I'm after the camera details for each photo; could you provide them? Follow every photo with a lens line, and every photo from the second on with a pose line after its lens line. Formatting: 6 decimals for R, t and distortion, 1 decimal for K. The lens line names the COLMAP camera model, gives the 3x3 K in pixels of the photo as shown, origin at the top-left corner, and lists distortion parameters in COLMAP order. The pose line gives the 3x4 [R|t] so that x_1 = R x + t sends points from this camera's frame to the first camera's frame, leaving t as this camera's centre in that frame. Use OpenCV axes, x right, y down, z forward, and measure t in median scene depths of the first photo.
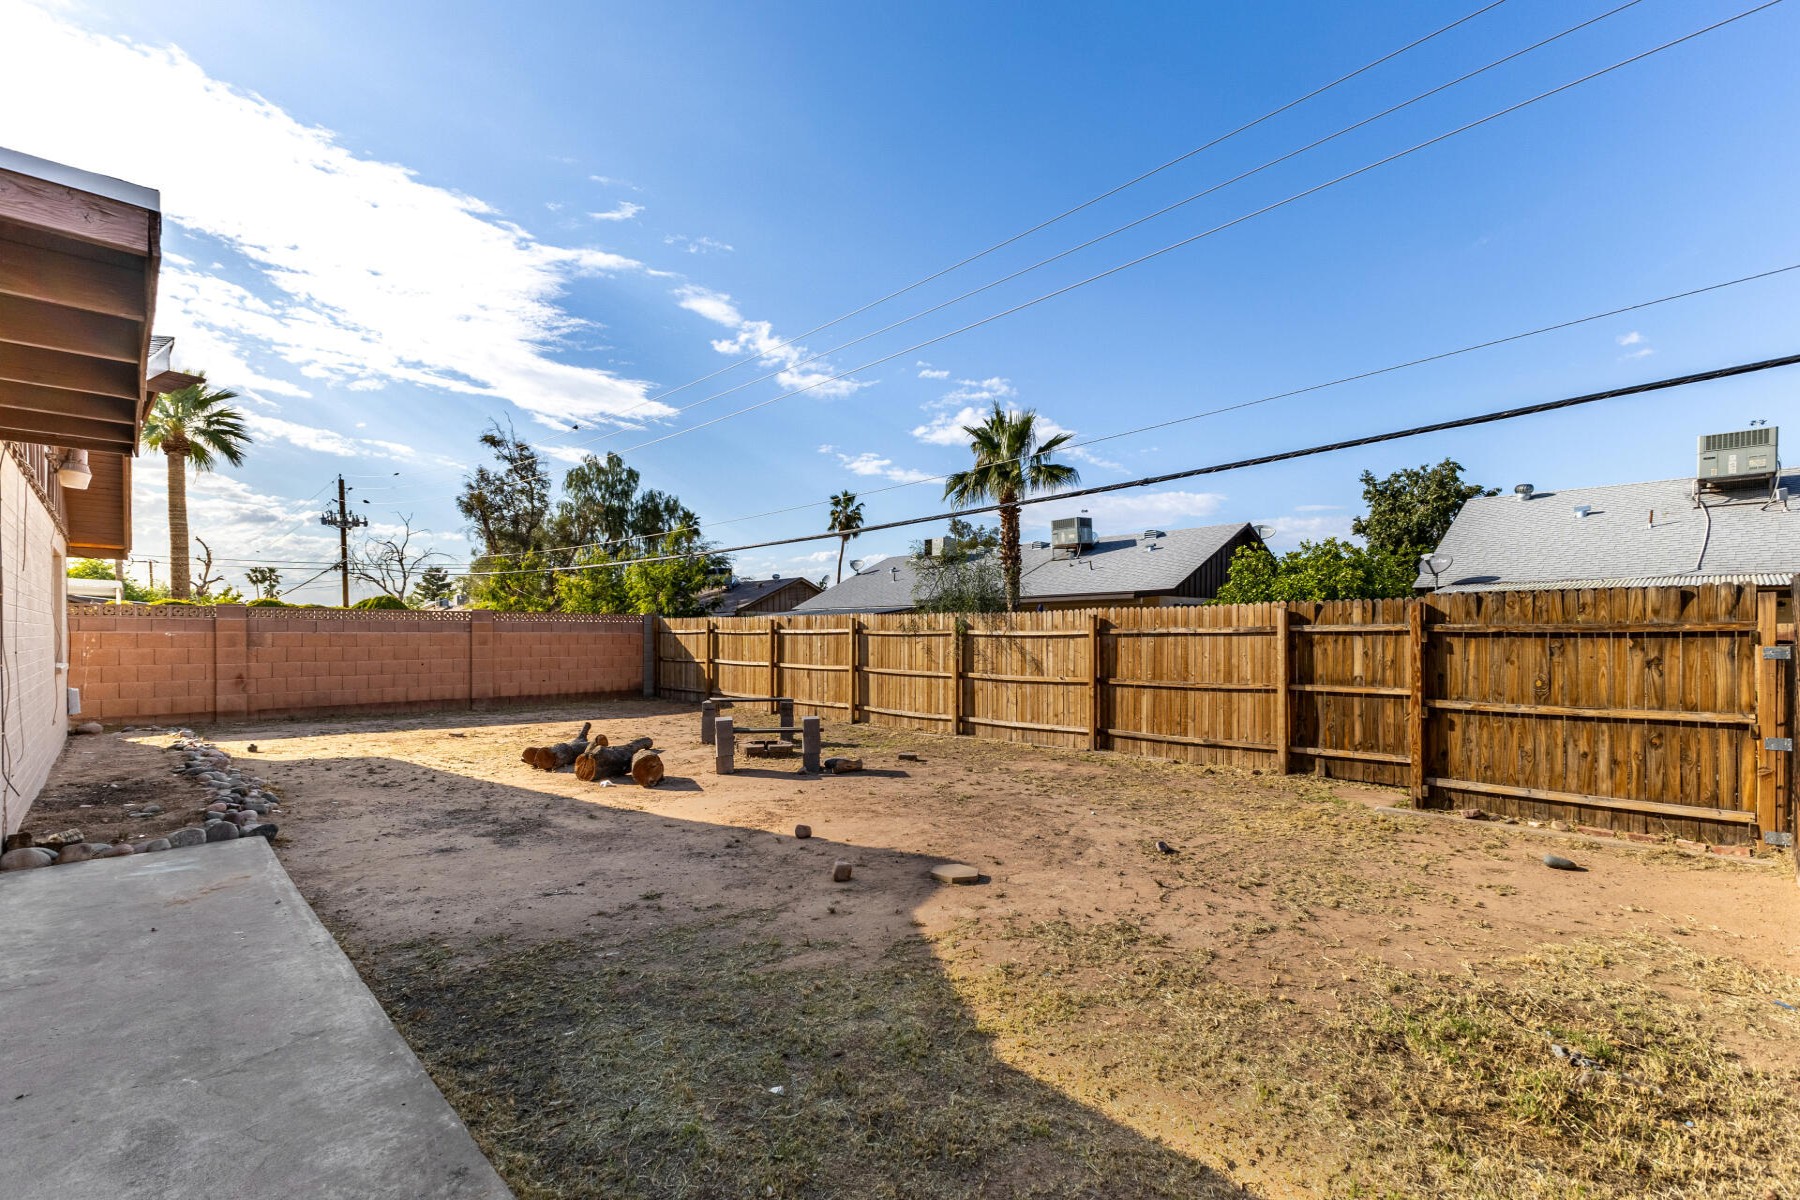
lens RADIAL K [[772.2, 0, 907.8], [0, 772.2, 624.1], [0, 0, 1]] dist [0.009465, 0.000211]
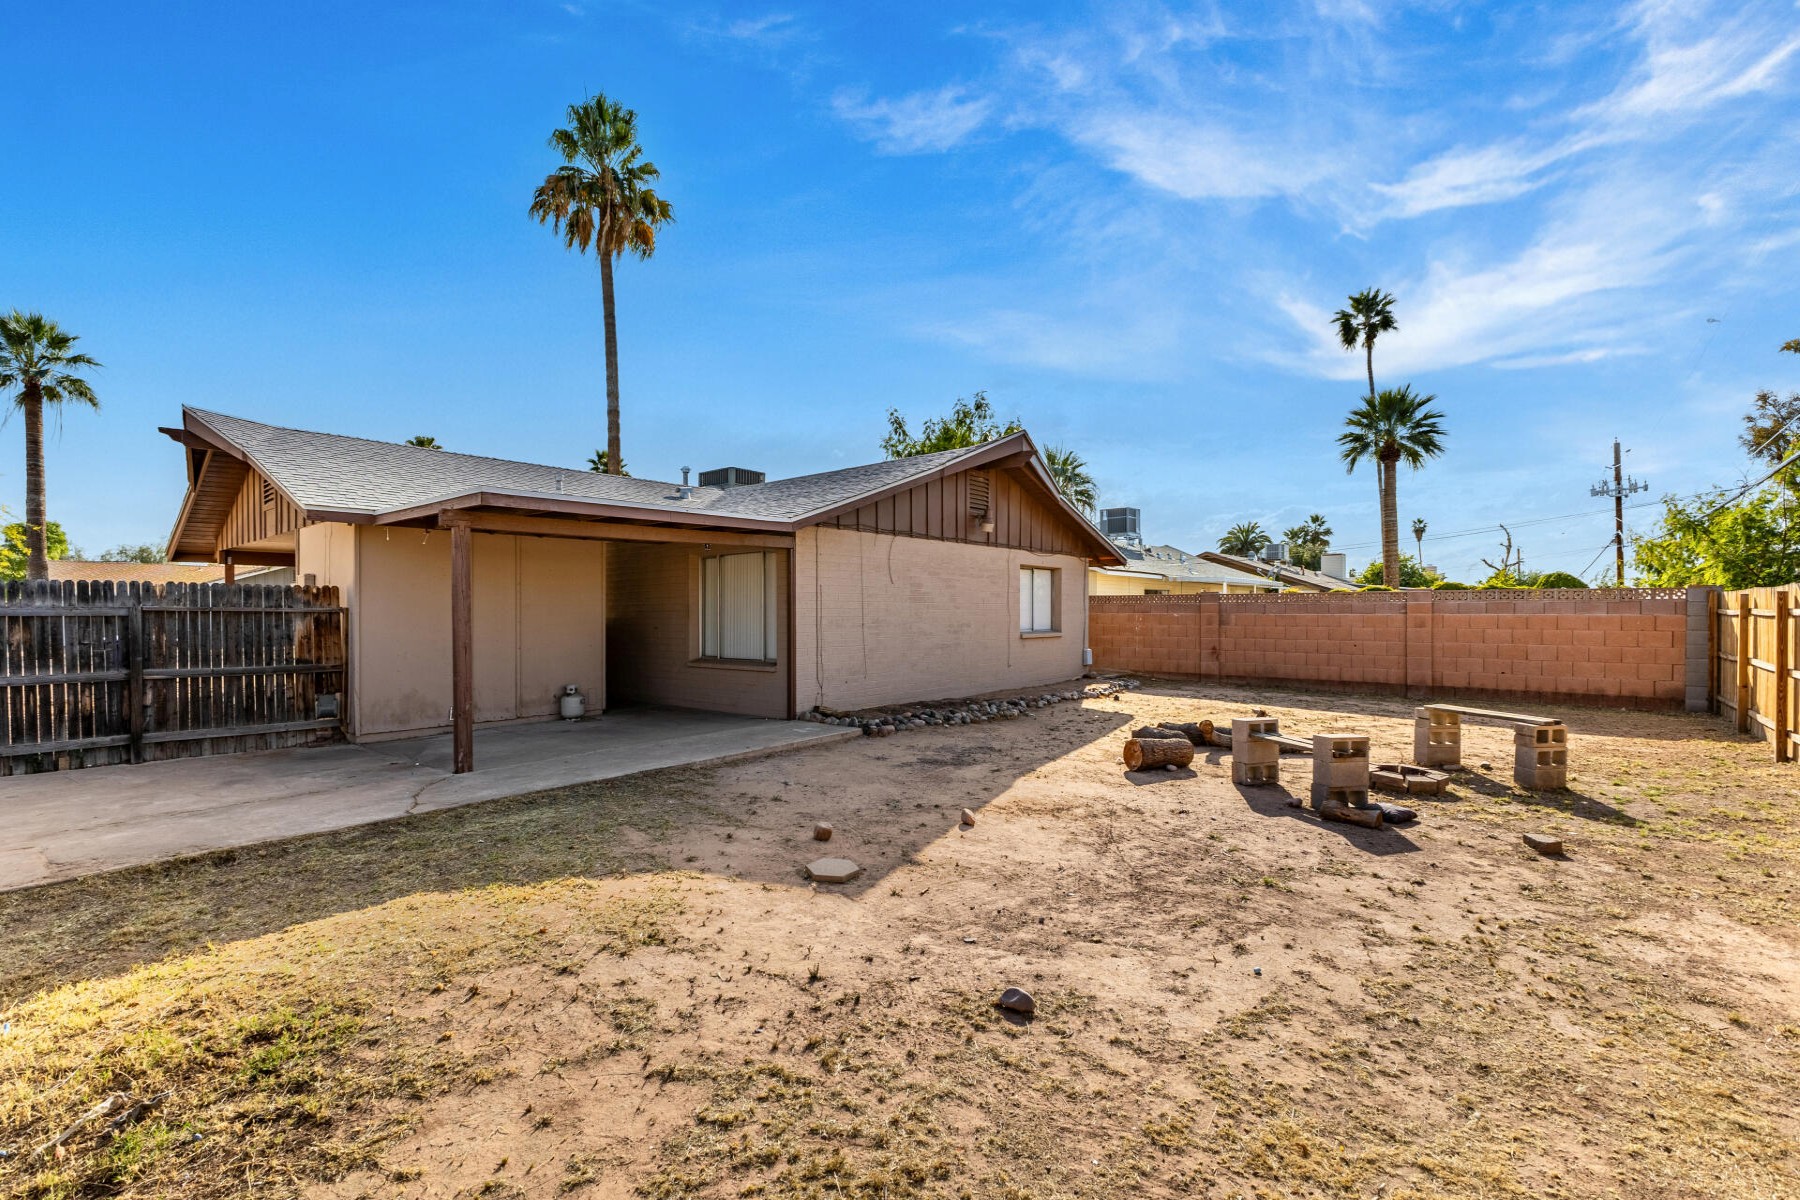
lens RADIAL K [[772.2, 0, 907.8], [0, 772.2, 624.1], [0, 0, 1]] dist [0.009465, 0.000211]
pose [[0.092521, 0.014511, -0.995605, 0.701800], [0.011246, 0.999815, 0.015617, 0.002628], [0.995647, -0.012641, 0.092341, 0.693910]]
